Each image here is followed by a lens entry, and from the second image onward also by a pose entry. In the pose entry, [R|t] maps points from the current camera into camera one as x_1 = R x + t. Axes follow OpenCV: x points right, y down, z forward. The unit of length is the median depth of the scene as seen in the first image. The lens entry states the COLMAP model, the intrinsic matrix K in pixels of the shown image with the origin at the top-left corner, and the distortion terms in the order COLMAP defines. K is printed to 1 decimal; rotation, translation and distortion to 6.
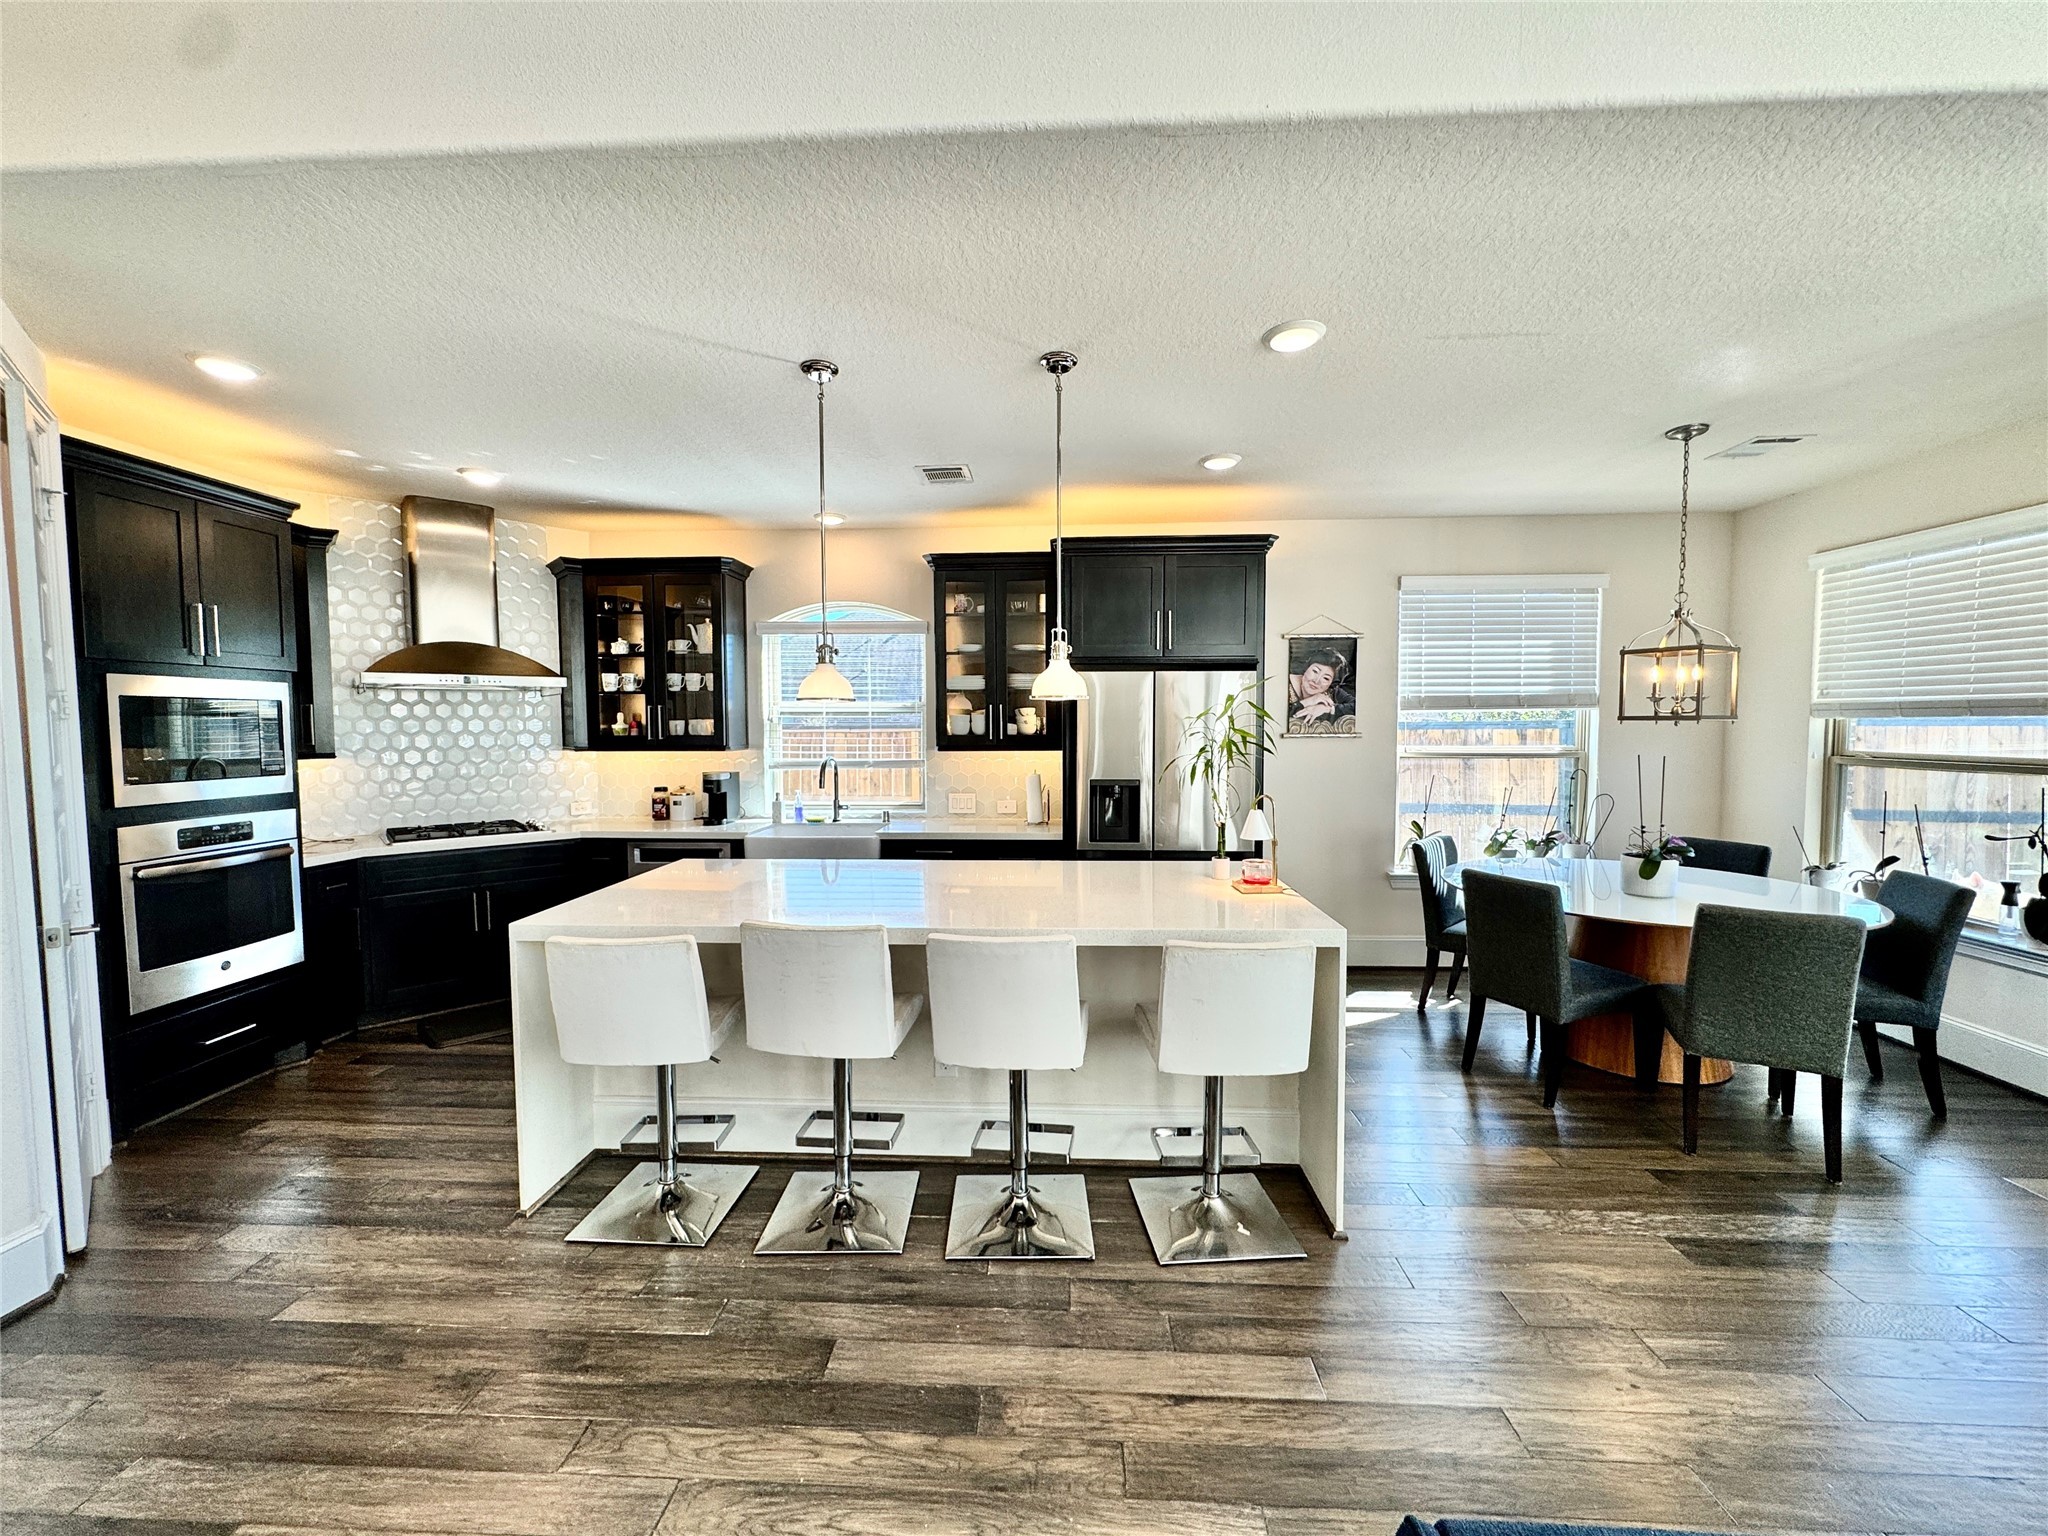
lens RADIAL K [[818.6, 0, 1019.5], [0, 818.6, 765.8], [0, 0, 1]] dist [0.000340, -0.000864]
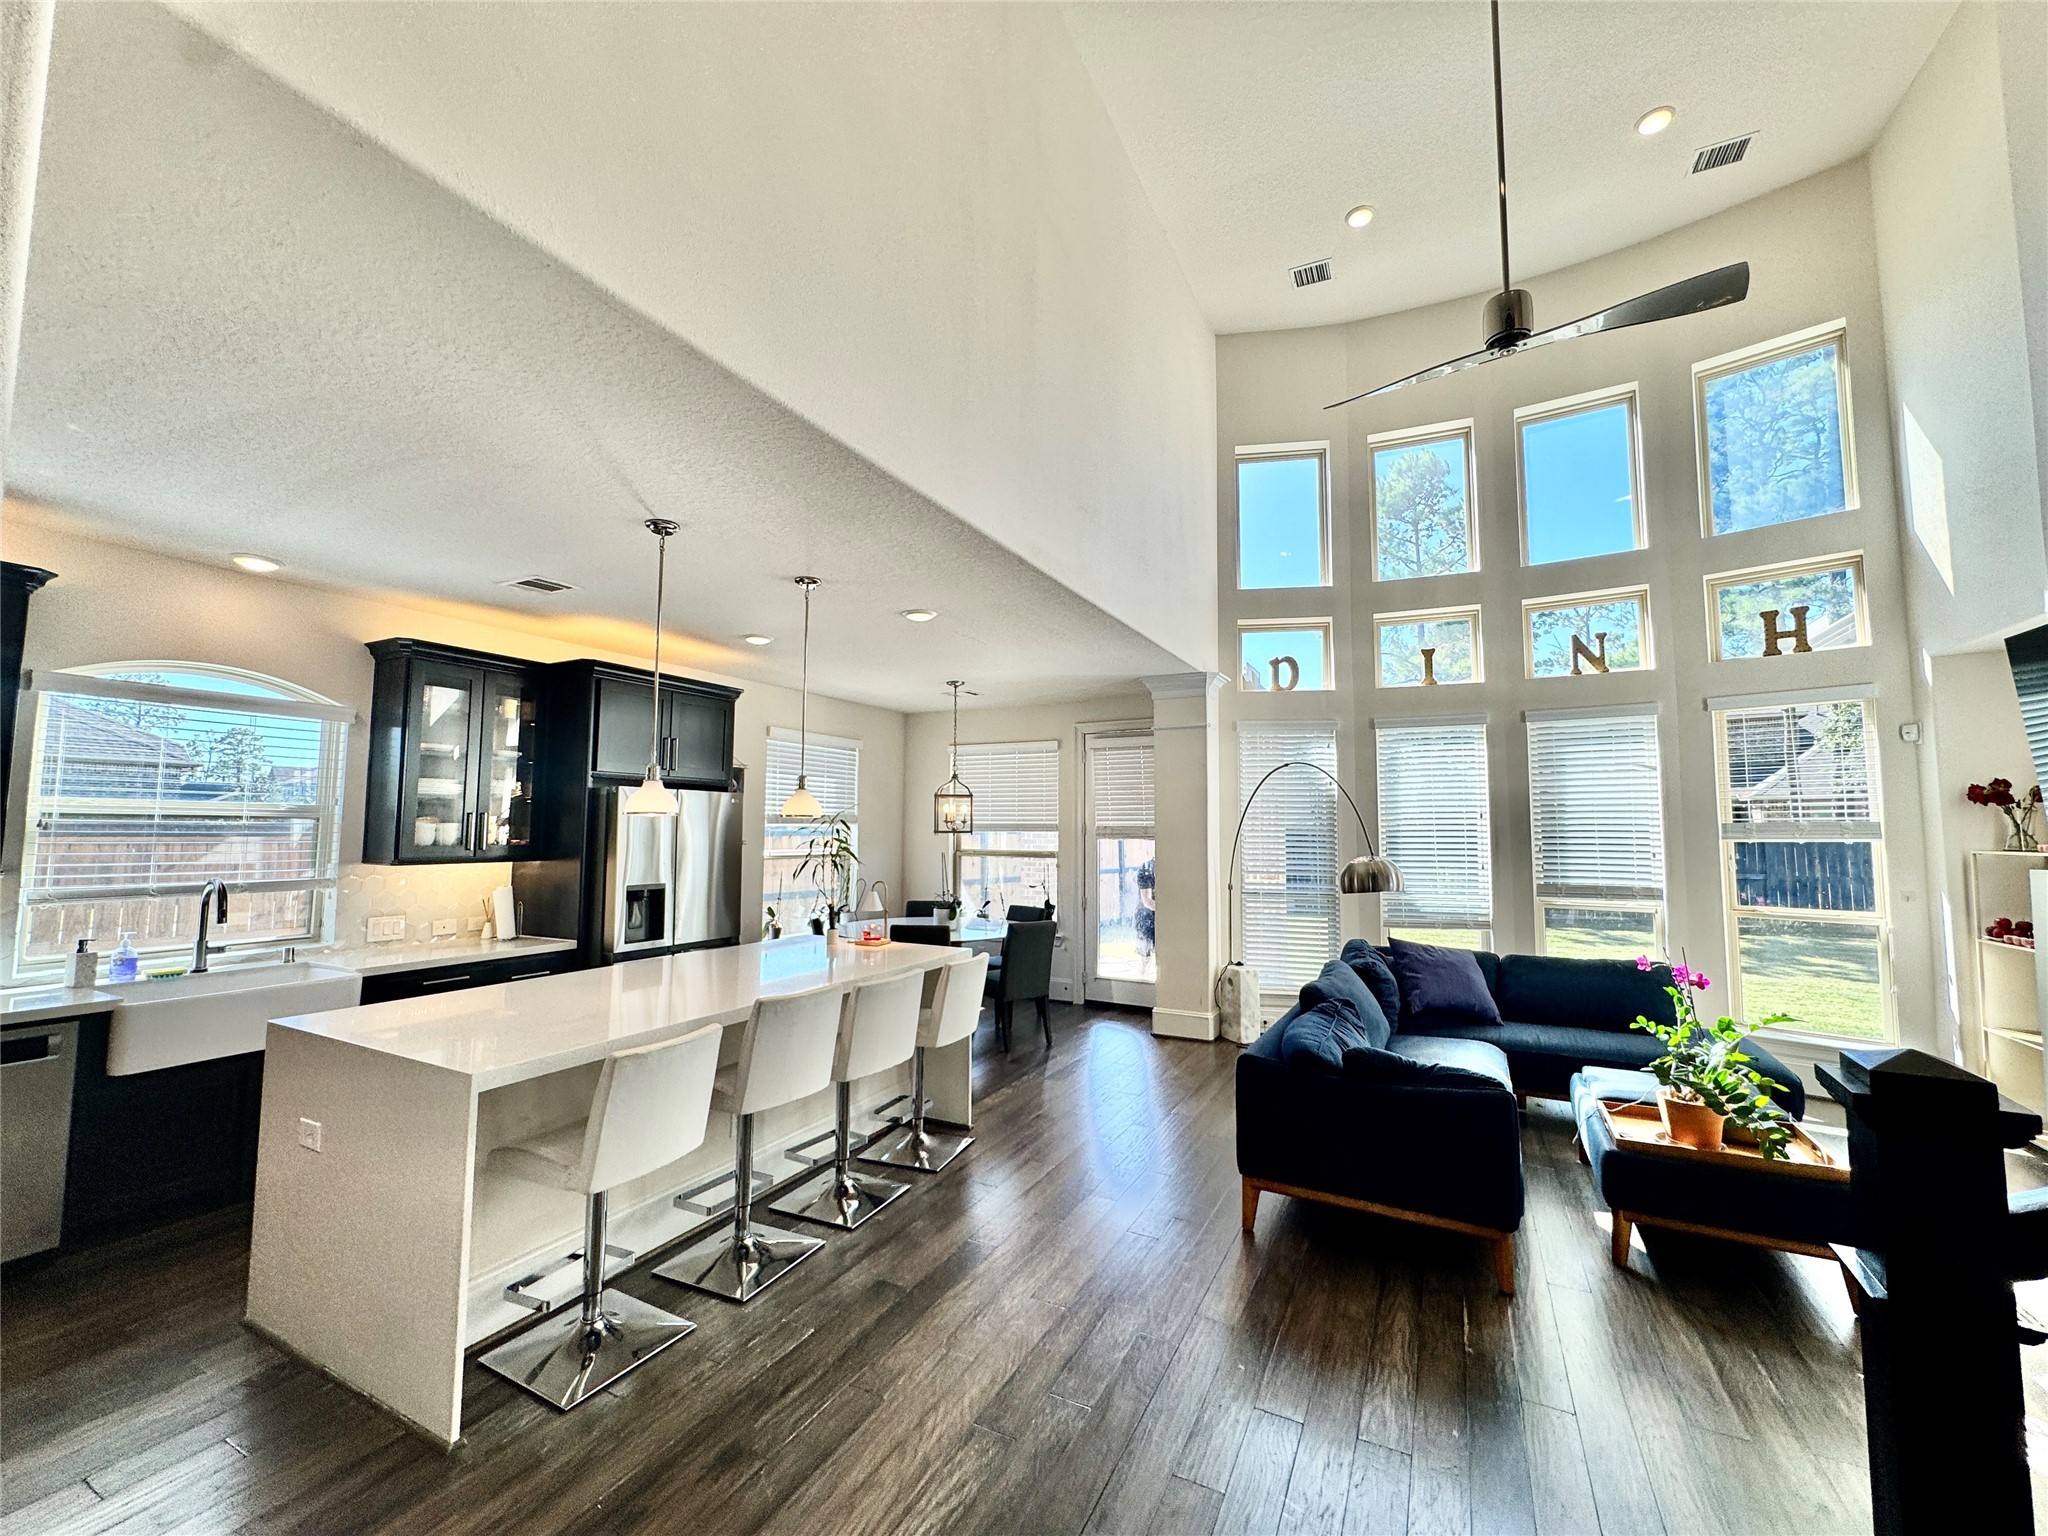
lens RADIAL K [[818.6, 0, 1021.1], [0, 818.6, 760.0], [0, 0, 1]] dist [0.000340, -0.000864]
pose [[0.419356, 0.083657, 0.903959, -0.683339], [0.041043, 0.992980, -0.110936, -0.006522], [-0.906894, 0.083622, 0.412978, 0.061374]]
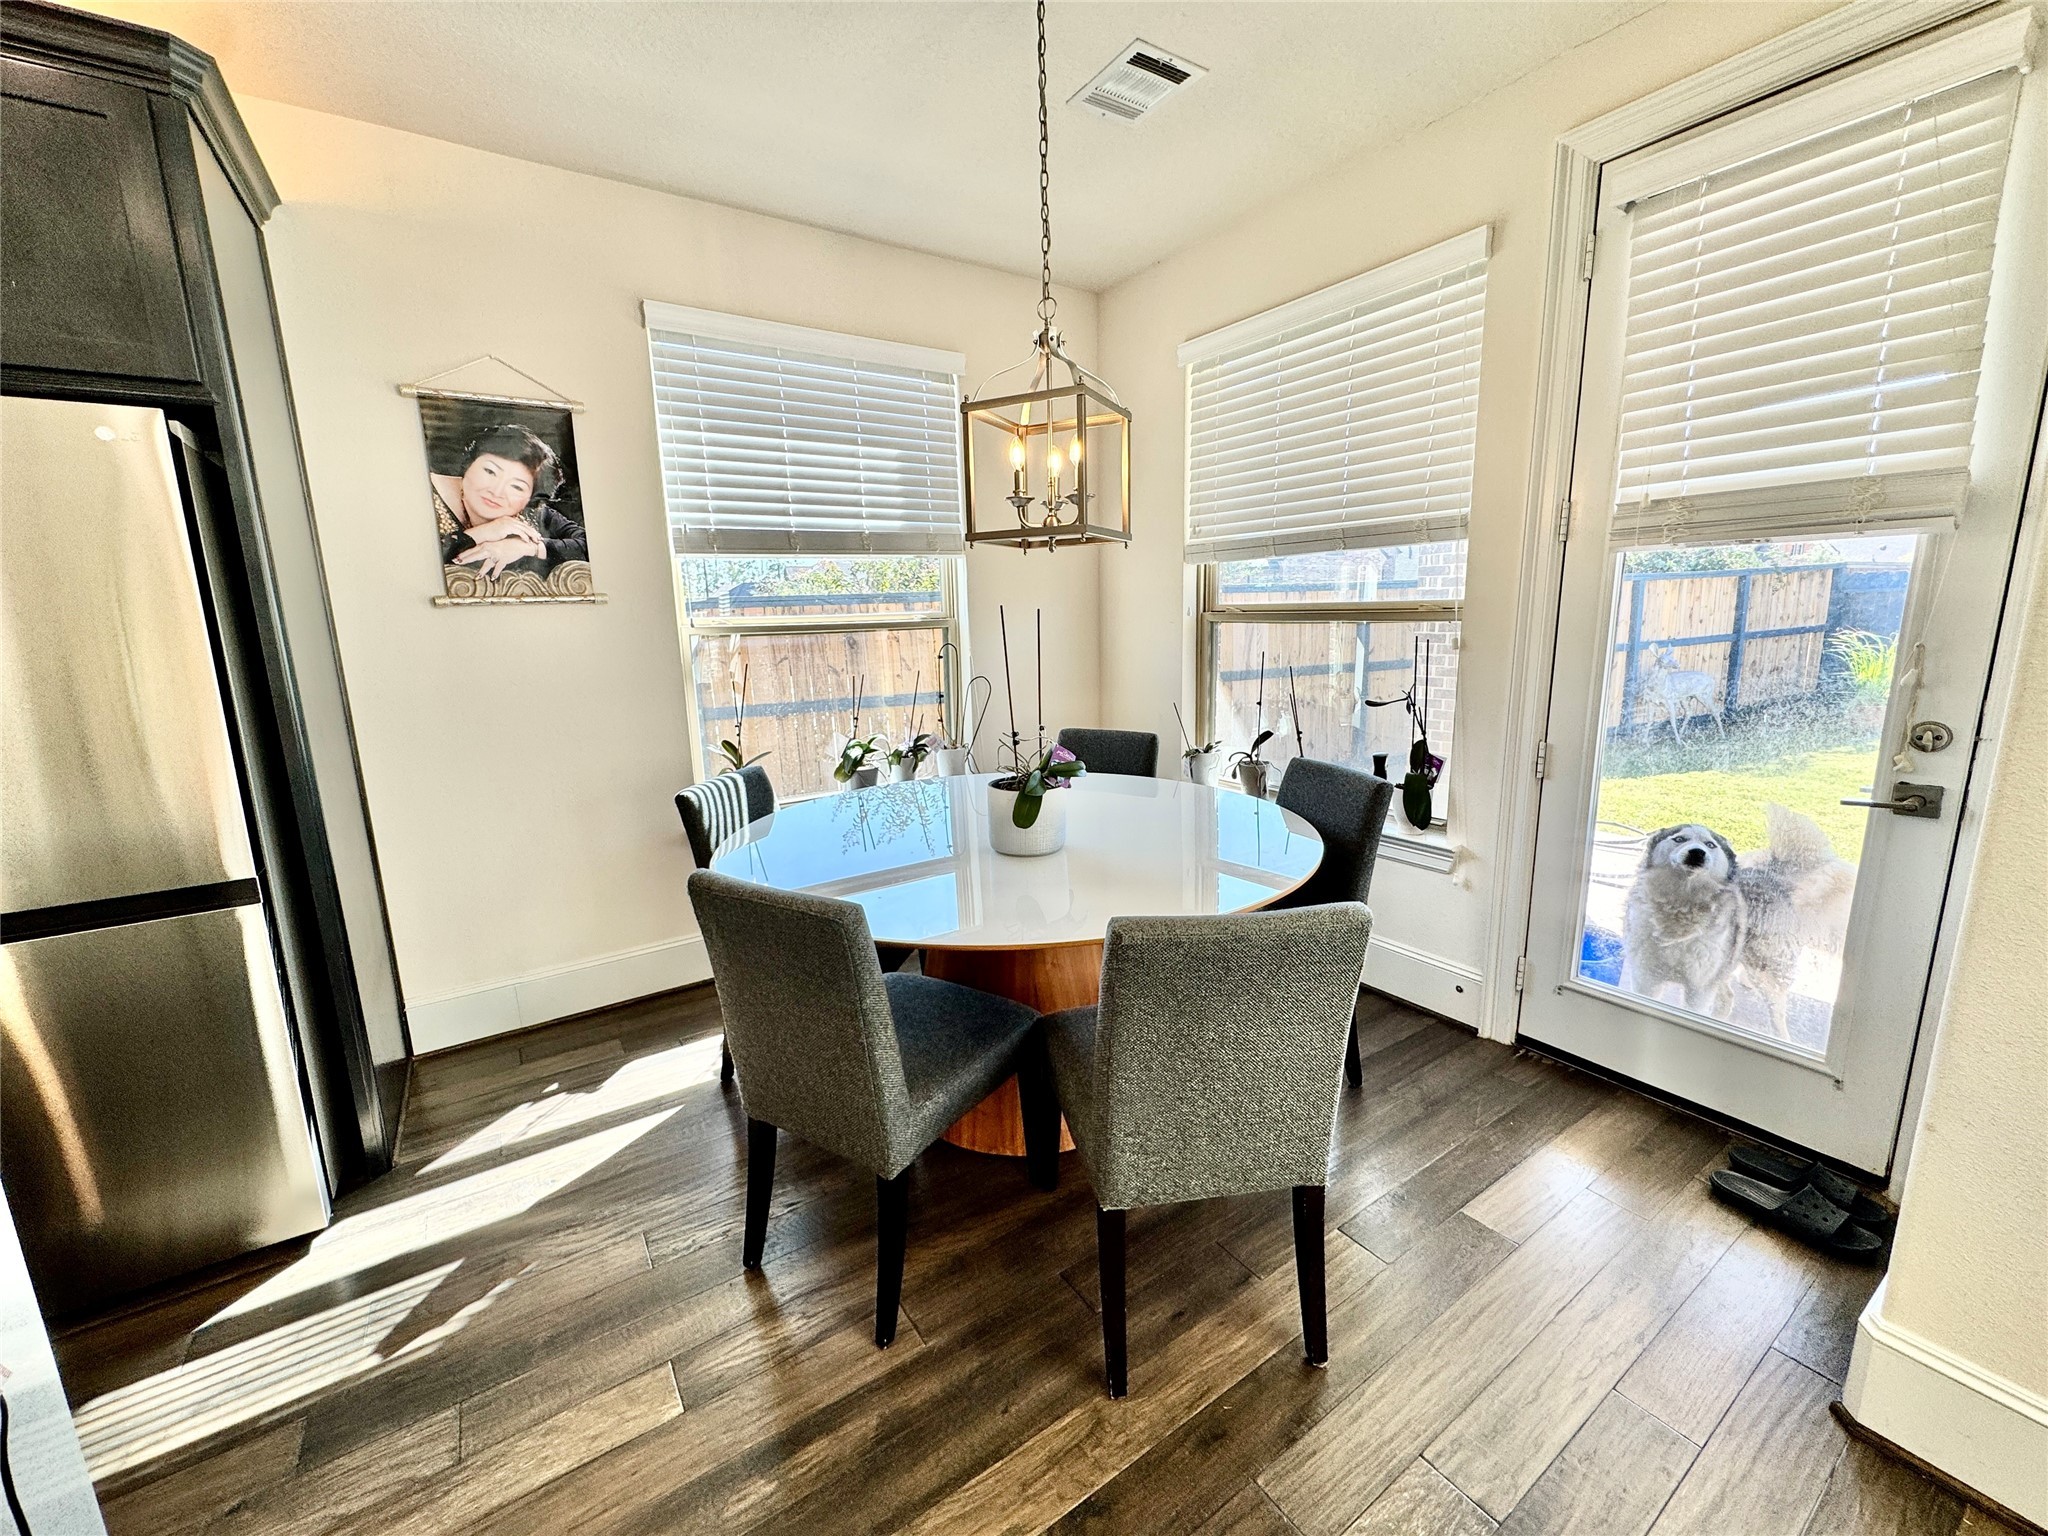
lens RADIAL K [[818.6, 0, 1021.4], [0, 818.6, 760.3], [0, 0, 1]] dist [0.000340, -0.000864]
pose [[0.801940, -0.124698, 0.584245, 0.356732], [0.055111, 0.989244, 0.135493, 0.013146], [-0.594857, -0.076459, 0.800187, 0.447875]]
